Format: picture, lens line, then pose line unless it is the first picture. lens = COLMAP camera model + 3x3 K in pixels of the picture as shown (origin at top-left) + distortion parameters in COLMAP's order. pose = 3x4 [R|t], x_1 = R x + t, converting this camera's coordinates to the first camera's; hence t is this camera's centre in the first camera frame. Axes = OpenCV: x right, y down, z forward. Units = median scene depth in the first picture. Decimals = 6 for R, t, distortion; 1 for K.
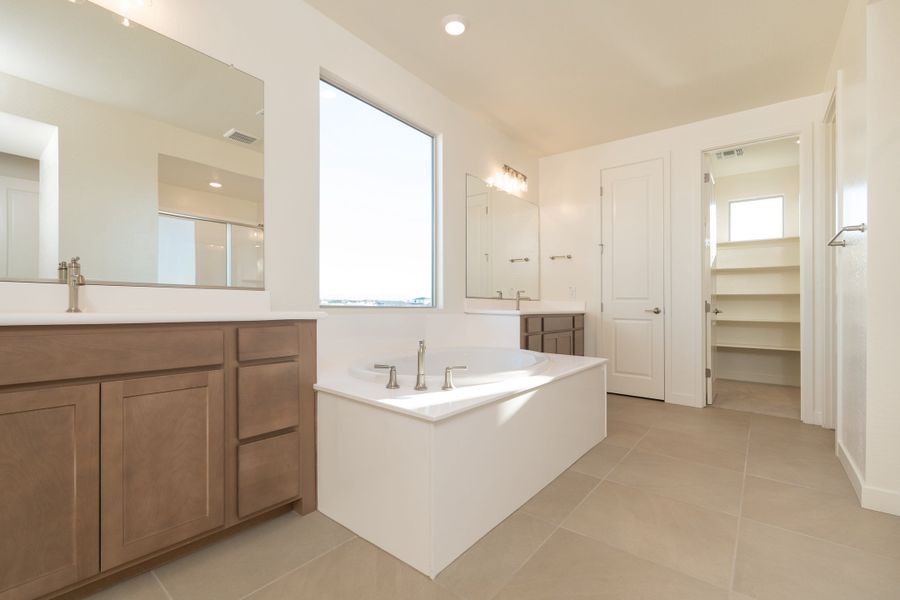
lens RADIAL K [[395.9, 0, 450.0], [0, 395.9, 300.0], [0, 0, 1]] dist [-0.000945, -0.000116]
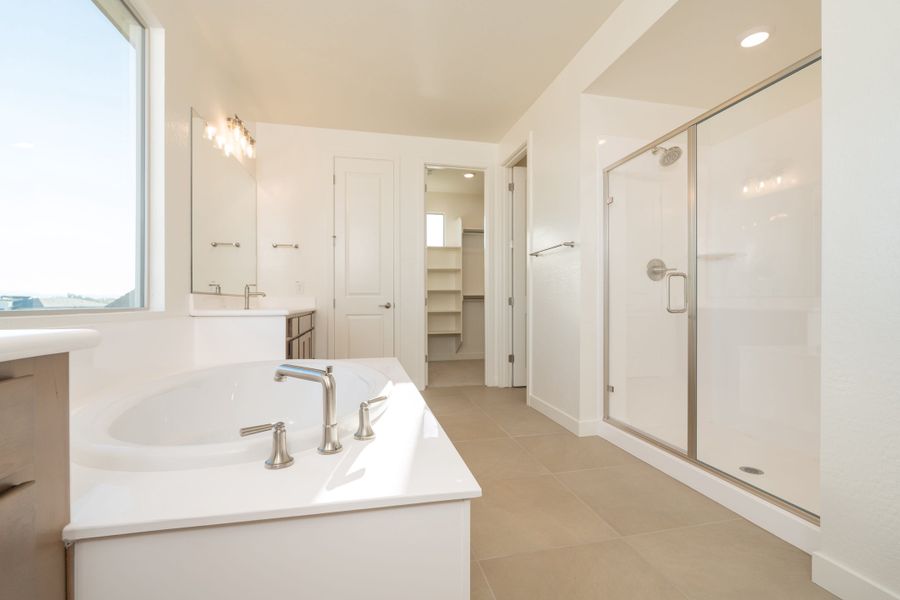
lens RADIAL K [[391.5, 0, 447.4], [0, 391.5, 292.5], [0, 0, 1]] dist [0.002109, 0.000412]
pose [[0.629368, -0.000201, 0.777107, -0.200741], [0.006813, 0.999963, -0.005260, -0.000651], [-0.777078, 0.008605, 0.629346, 0.246107]]
